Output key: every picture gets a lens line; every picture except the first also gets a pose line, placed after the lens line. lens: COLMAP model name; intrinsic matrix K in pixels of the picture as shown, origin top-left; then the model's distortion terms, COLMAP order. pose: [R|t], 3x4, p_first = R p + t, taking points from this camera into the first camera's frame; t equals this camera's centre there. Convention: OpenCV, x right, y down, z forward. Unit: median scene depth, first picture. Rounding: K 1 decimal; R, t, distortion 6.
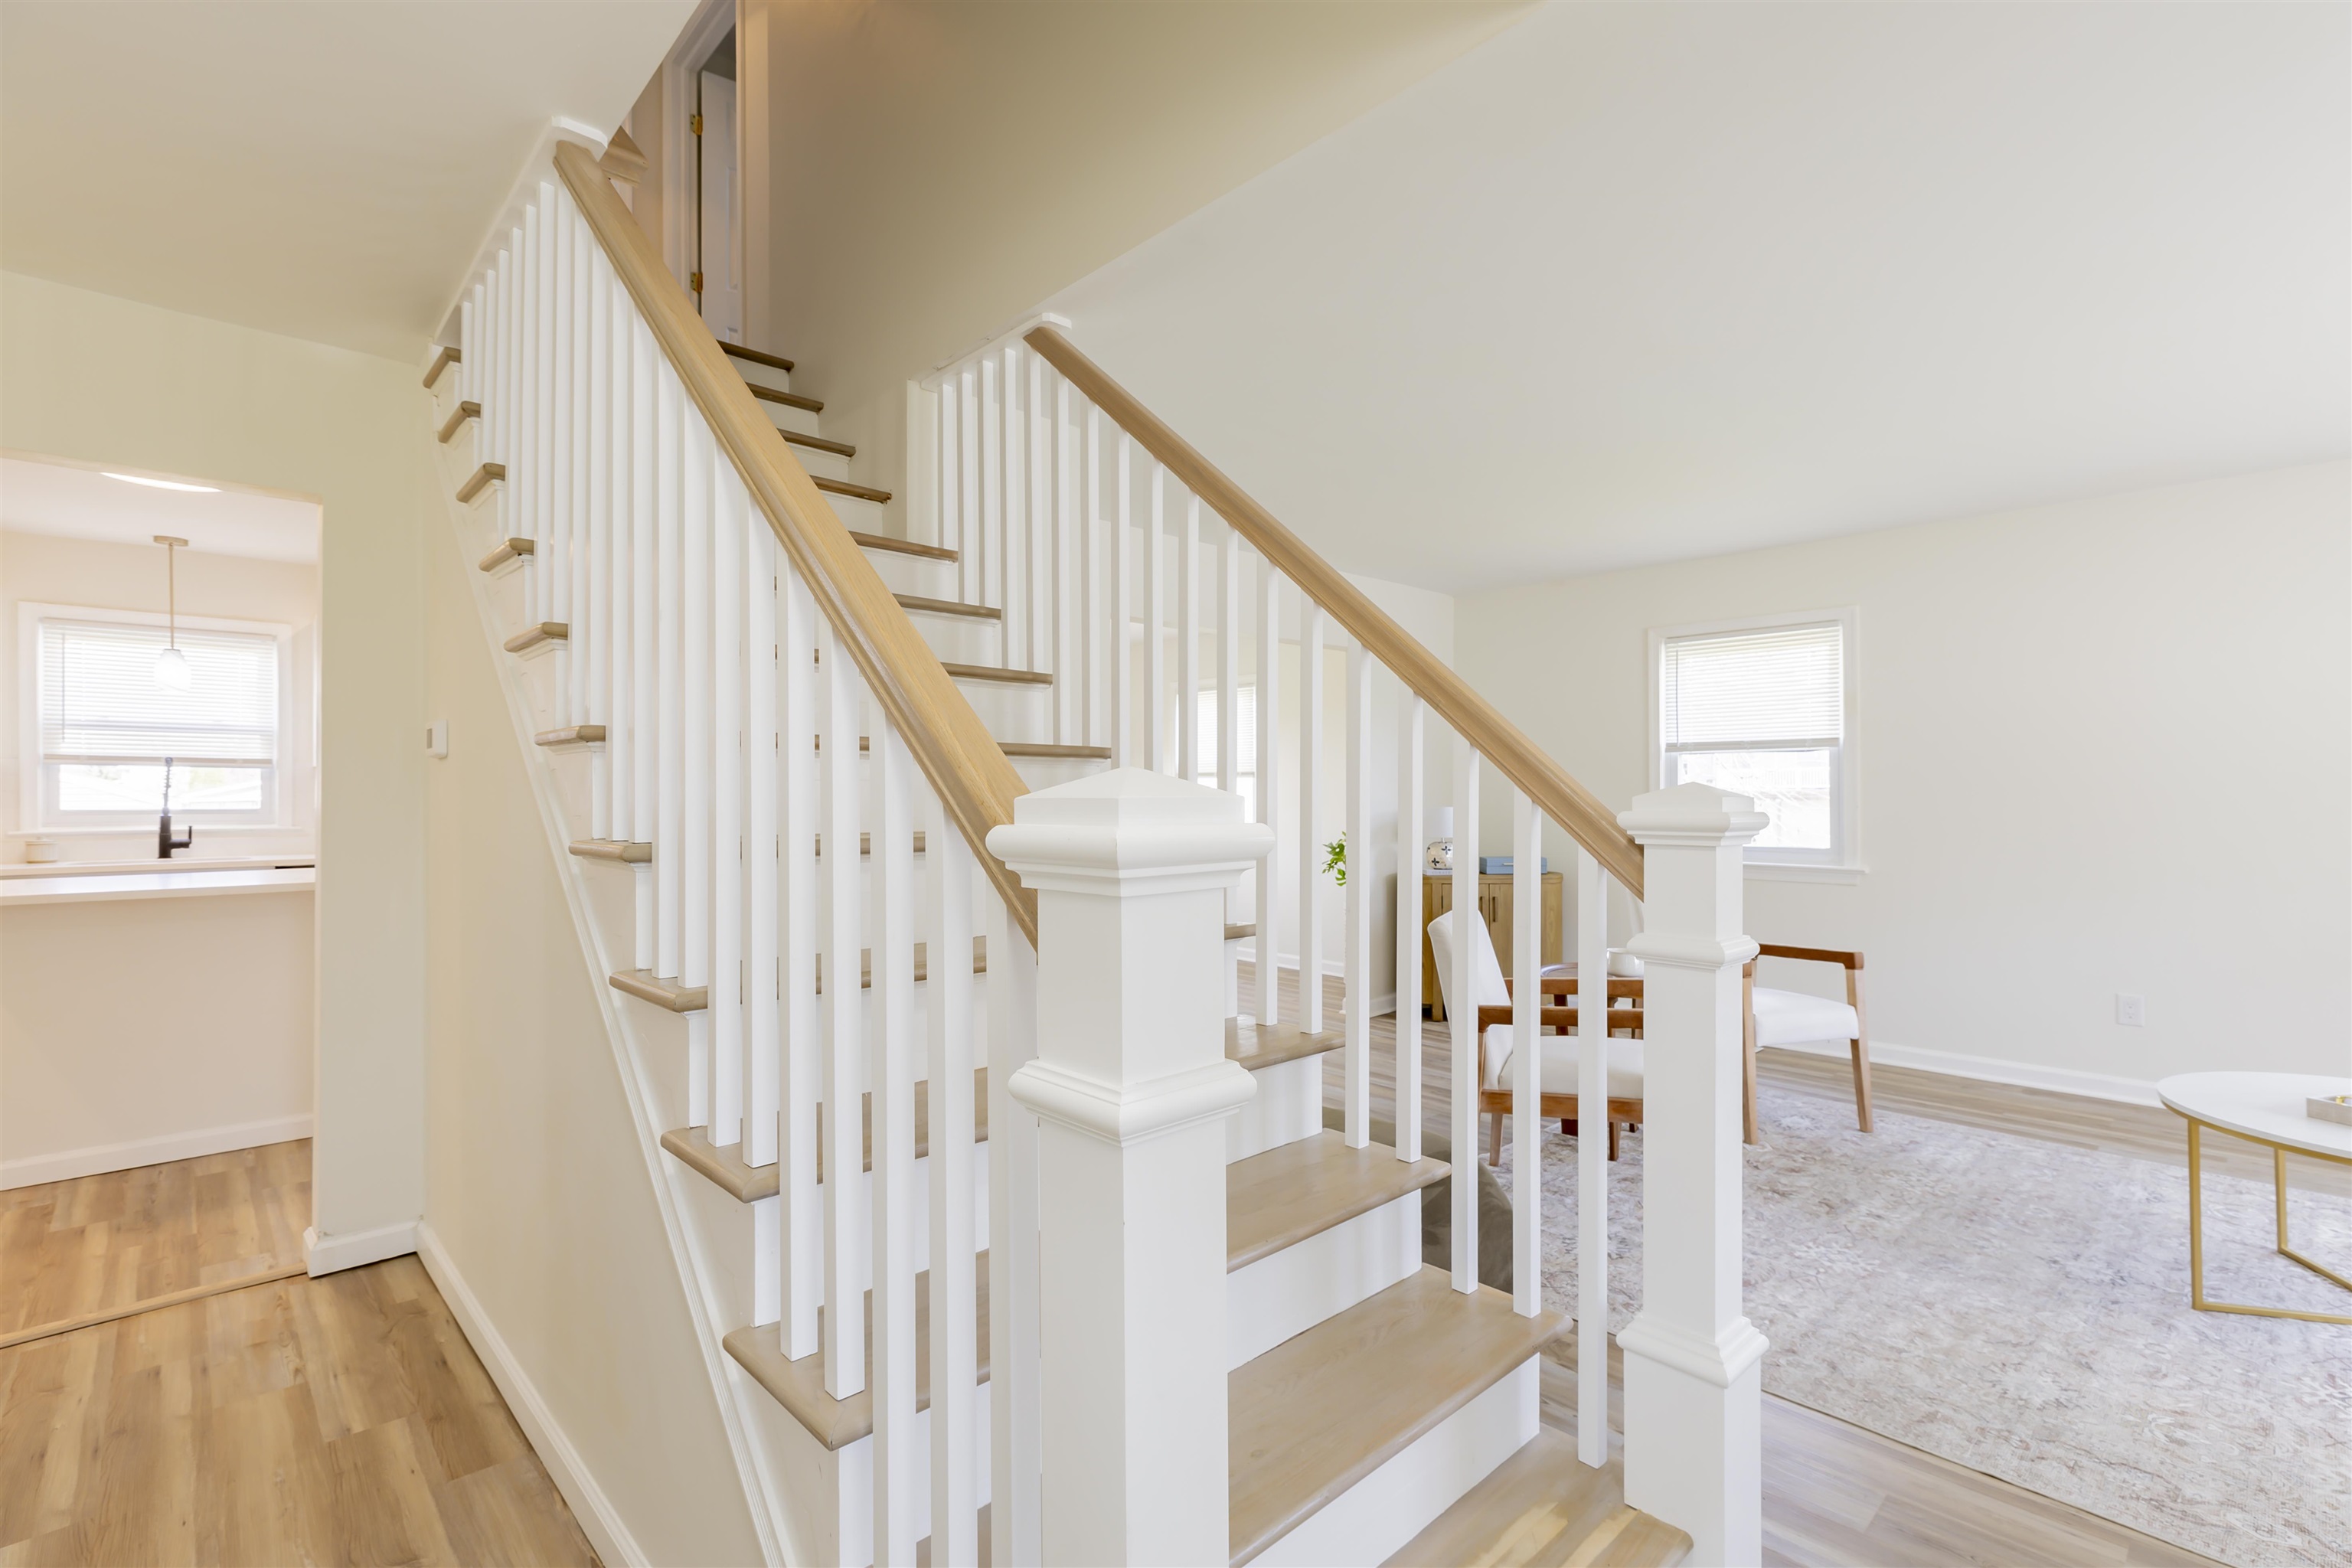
lens RADIAL K [[1058.6, 0, 1170.1], [0, 1058.6, 789.7], [0, 0, 1]] dist [0.003639, 0.000150]
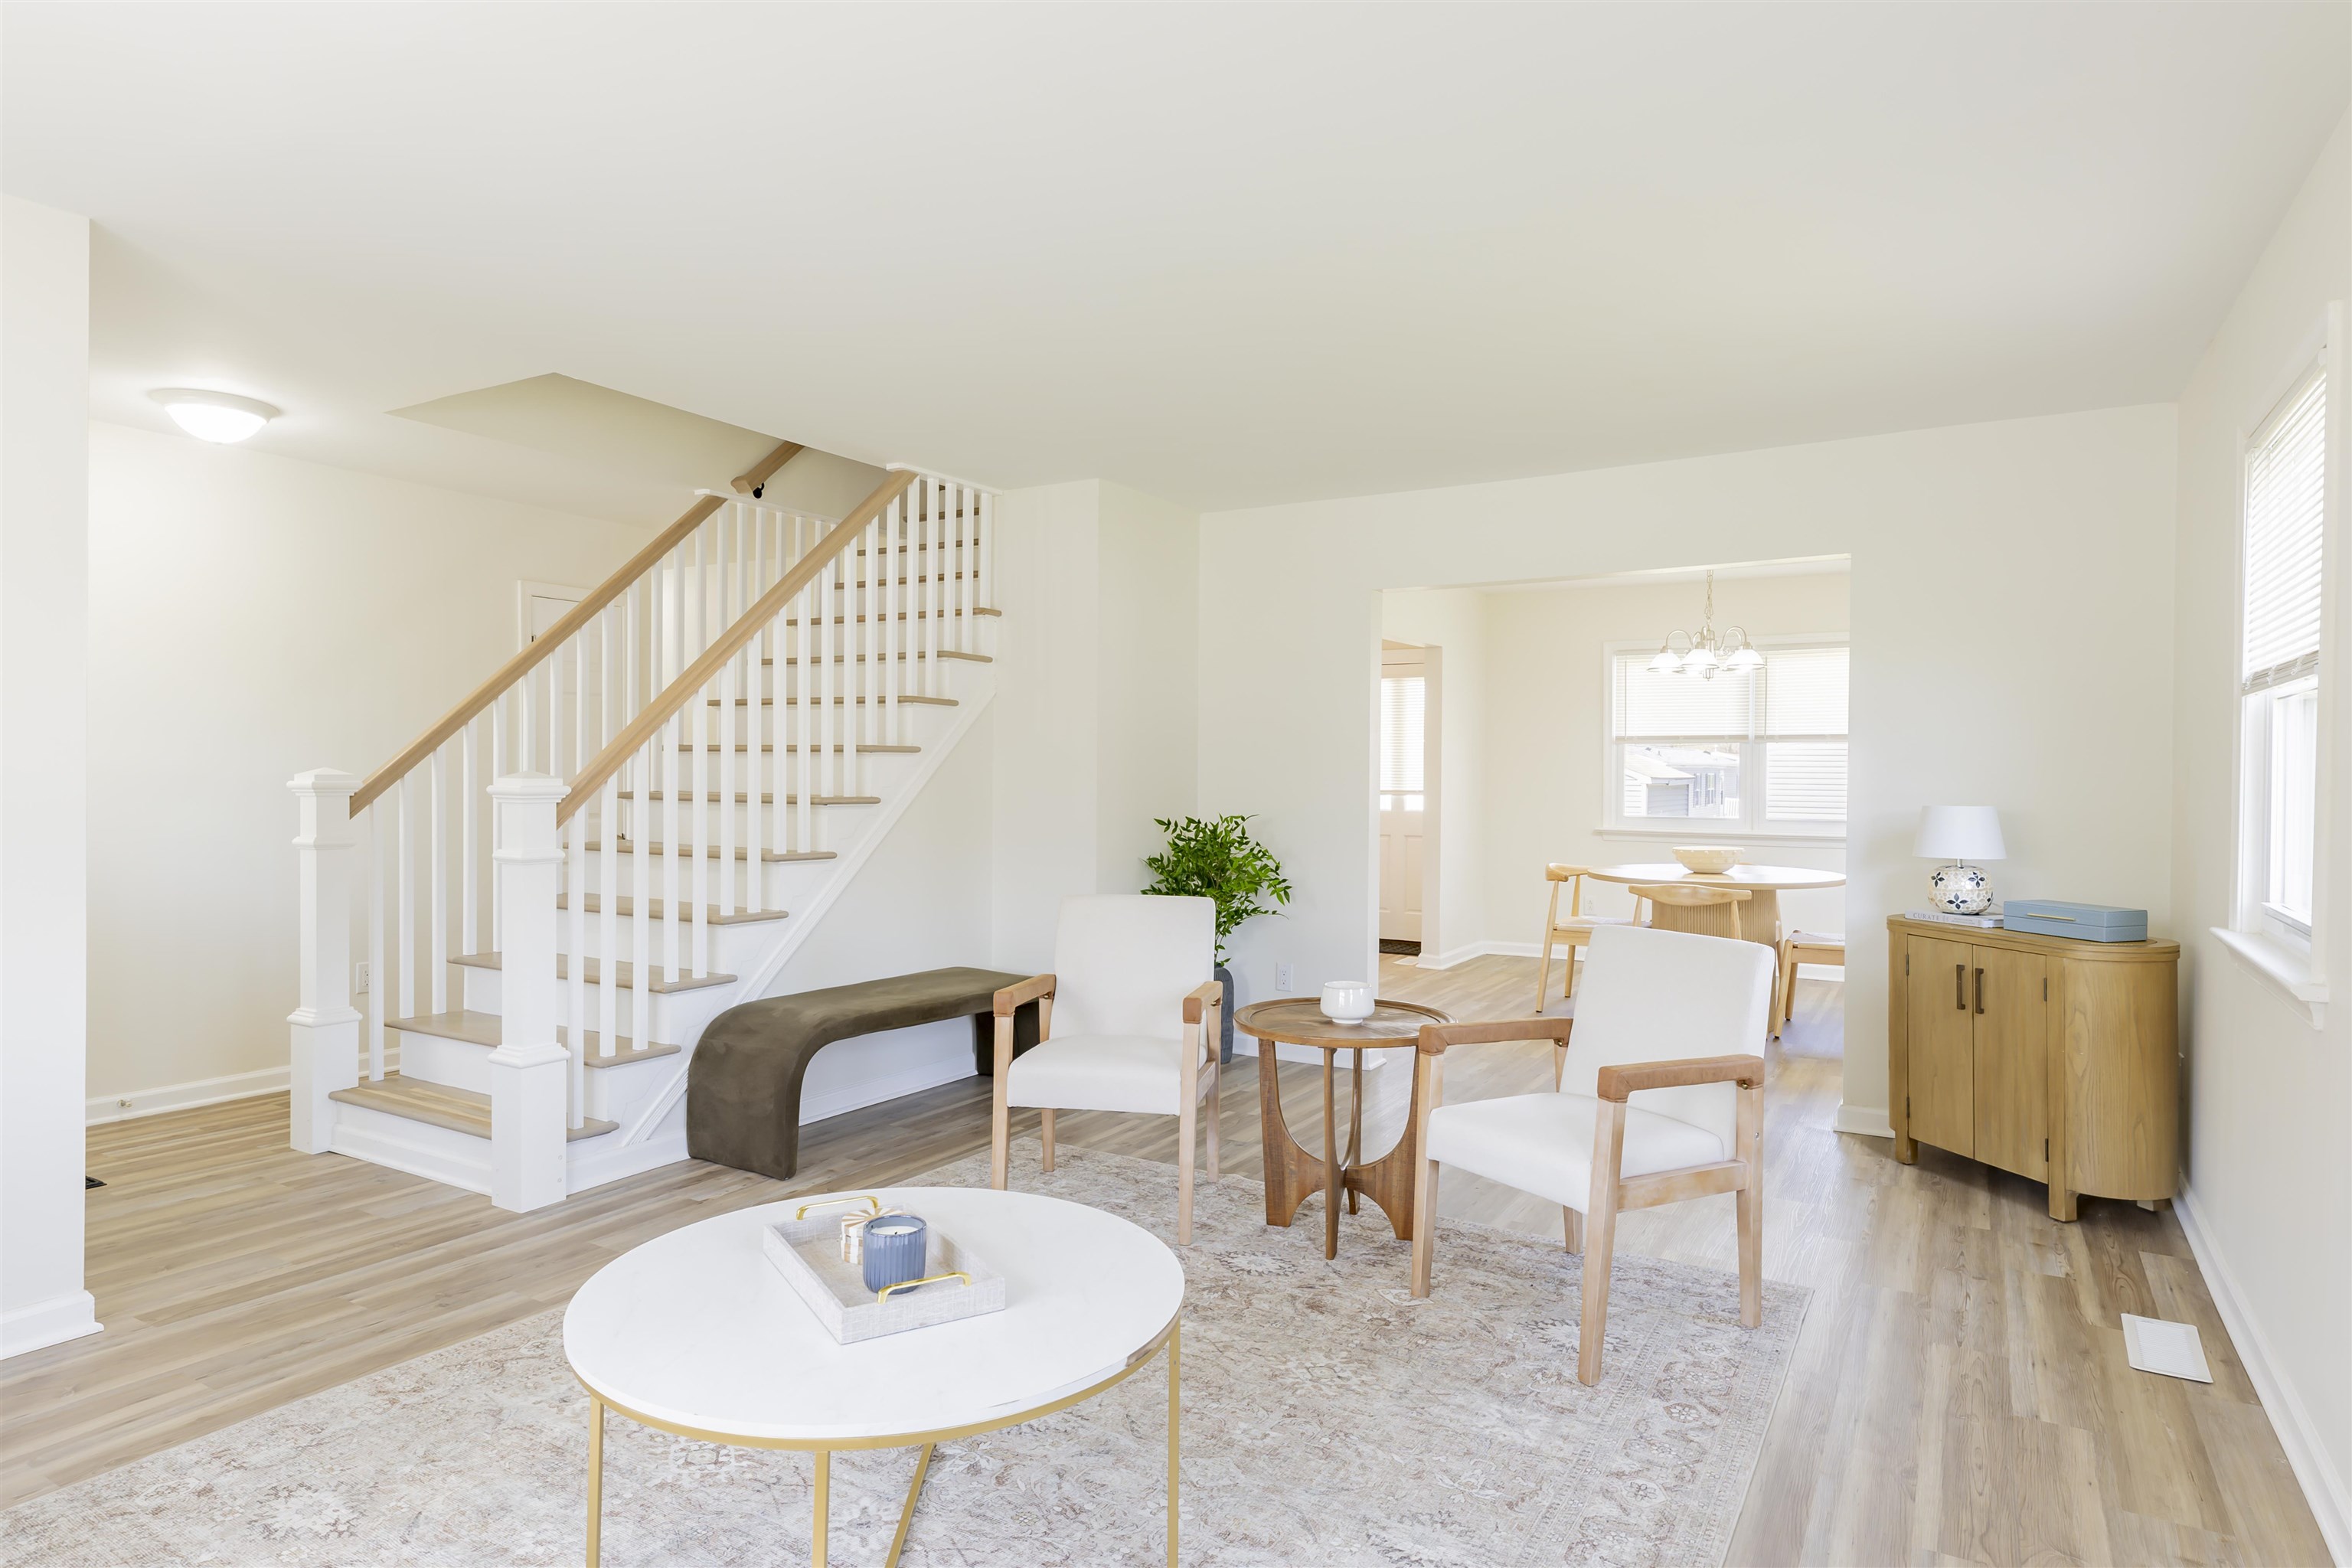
lens RADIAL K [[1318.9, 0, 1164.2], [0, 1318.9, 788.5], [0, 0, 1]] dist [0.019374, -0.000087]
pose [[0.274192, 0.017841, -0.961509, 1.026295], [-0.000983, 0.999833, 0.018271, -0.006196], [0.961674, -0.004064, 0.274164, 0.475595]]
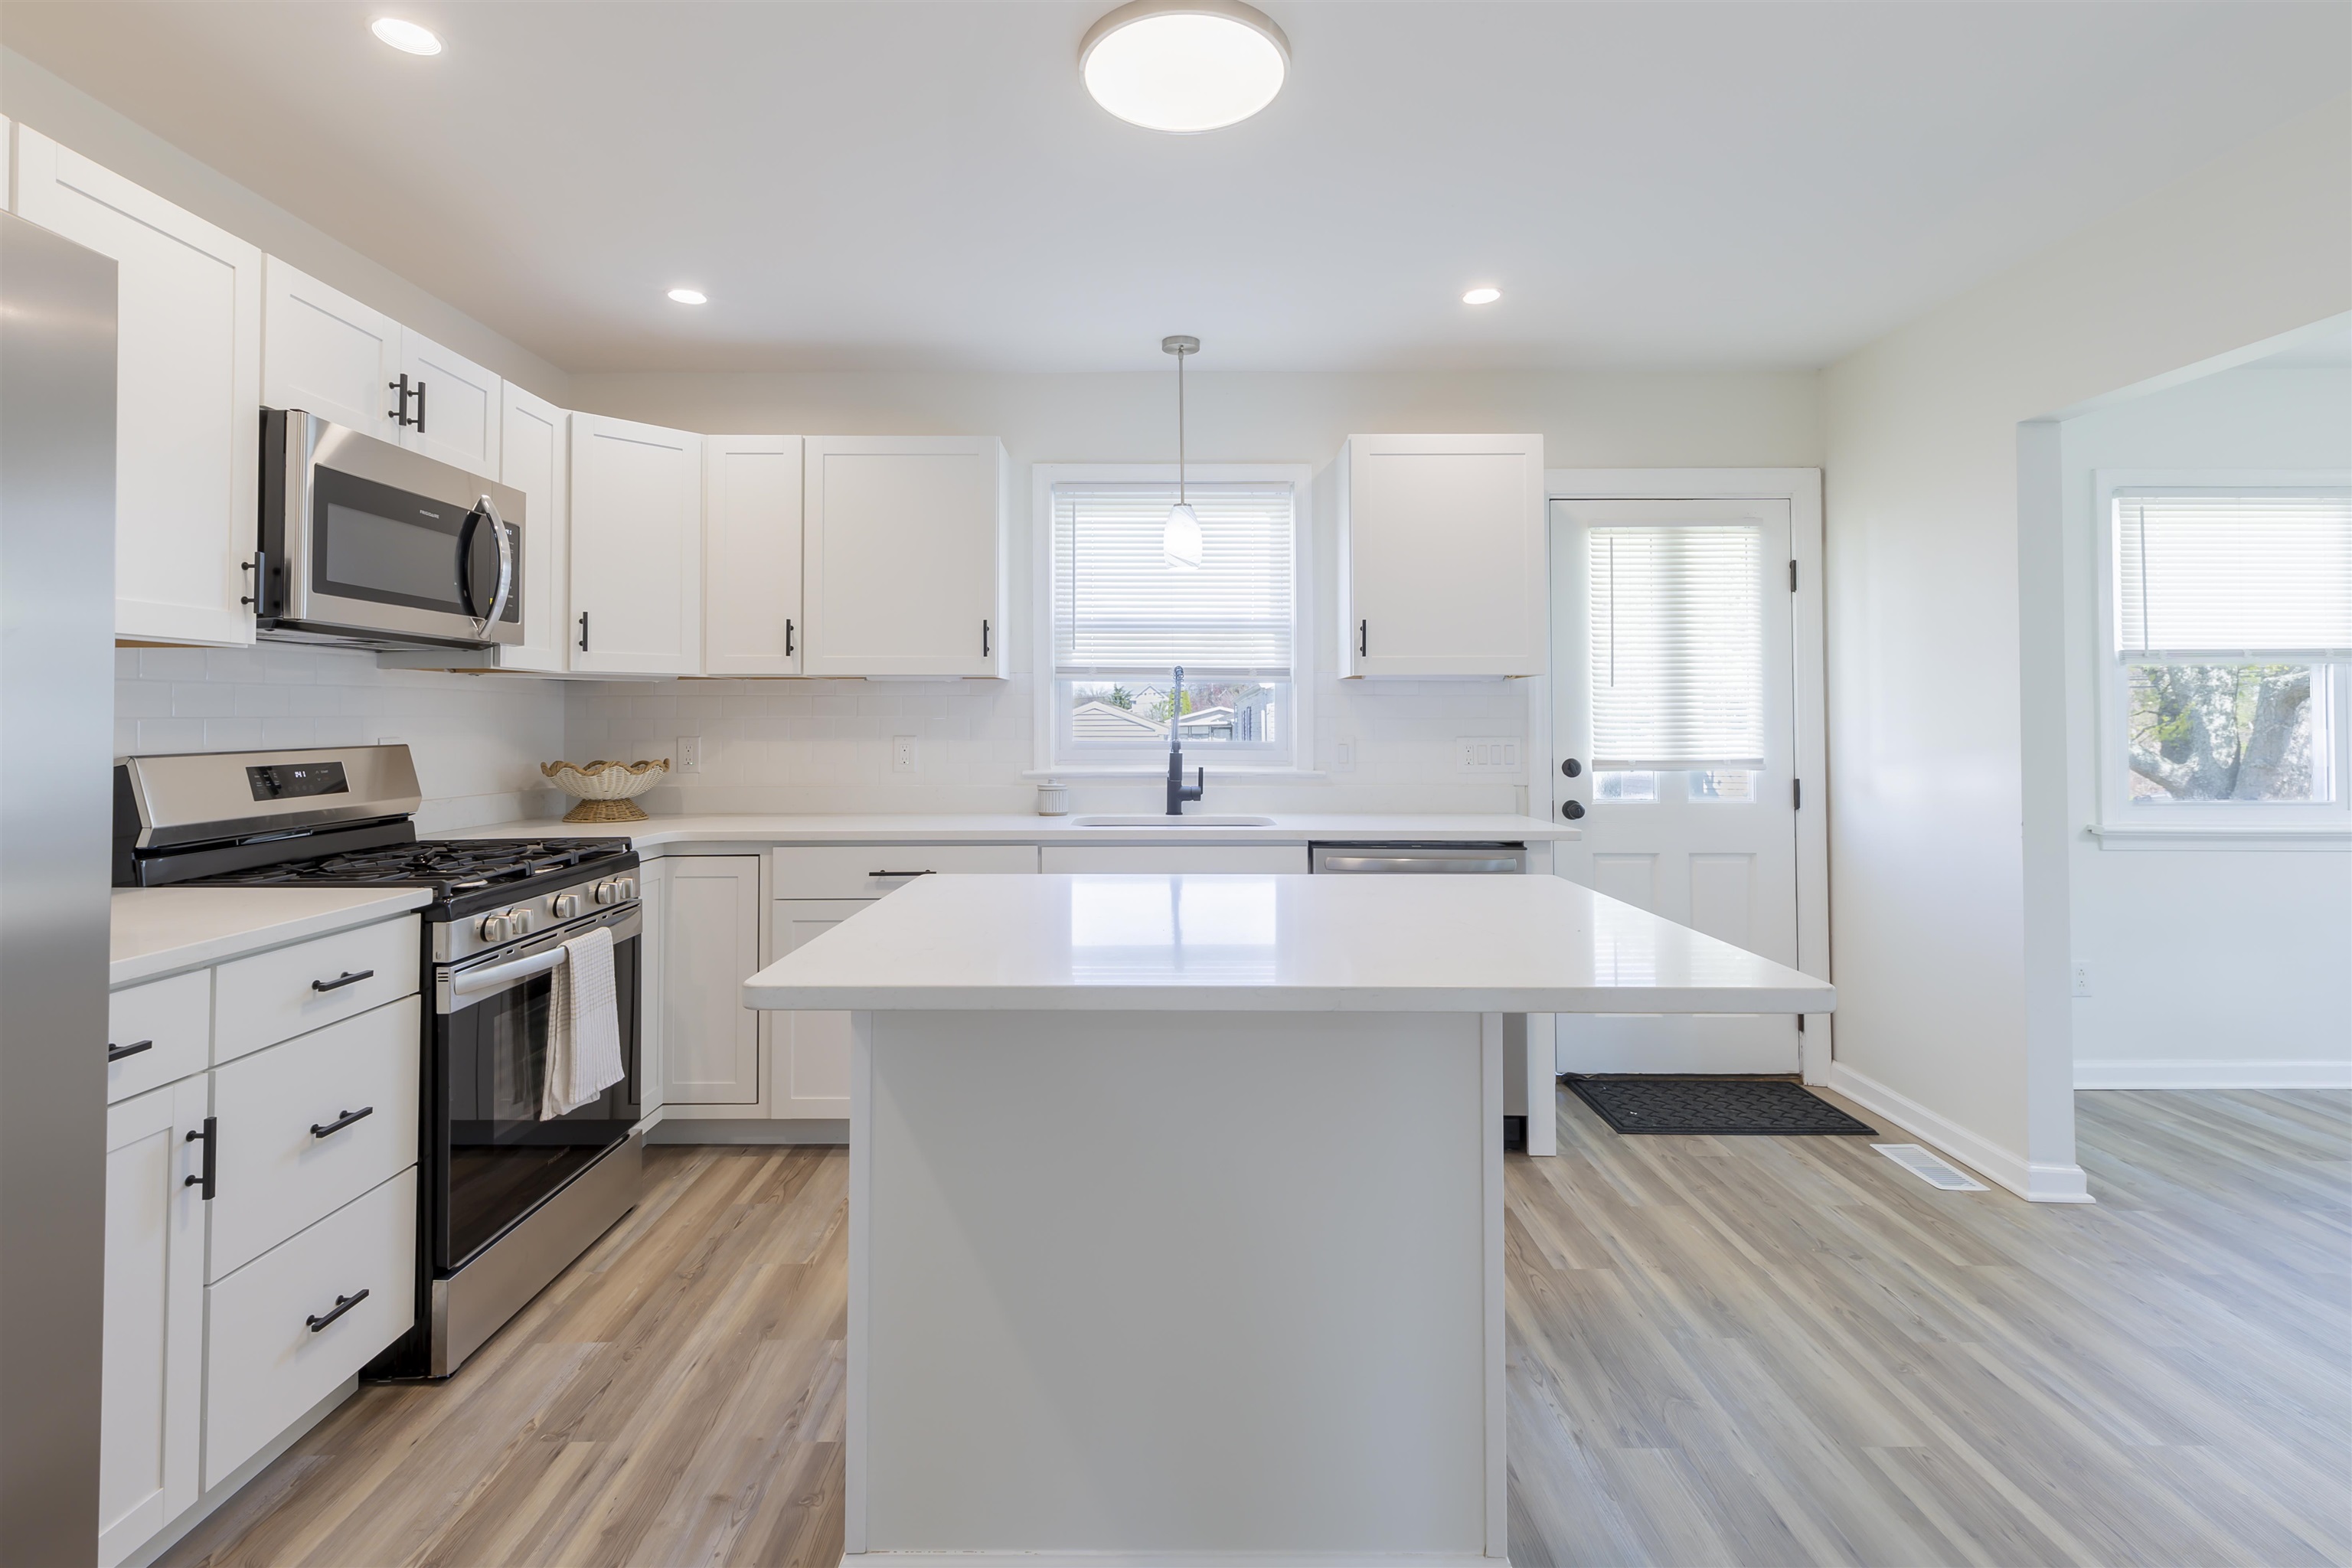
lens RADIAL K [[1097.0, 0, 1157.5], [0, 1097.0, 696.5], [0, 0, 1]] dist [0.003100, 0.000261]
pose [[0.727716, -0.013387, -0.685748, -0.486691], [0.002923, 0.999861, -0.016417, 0.000037], [0.685873, 0.009943, 0.727654, 0.495324]]
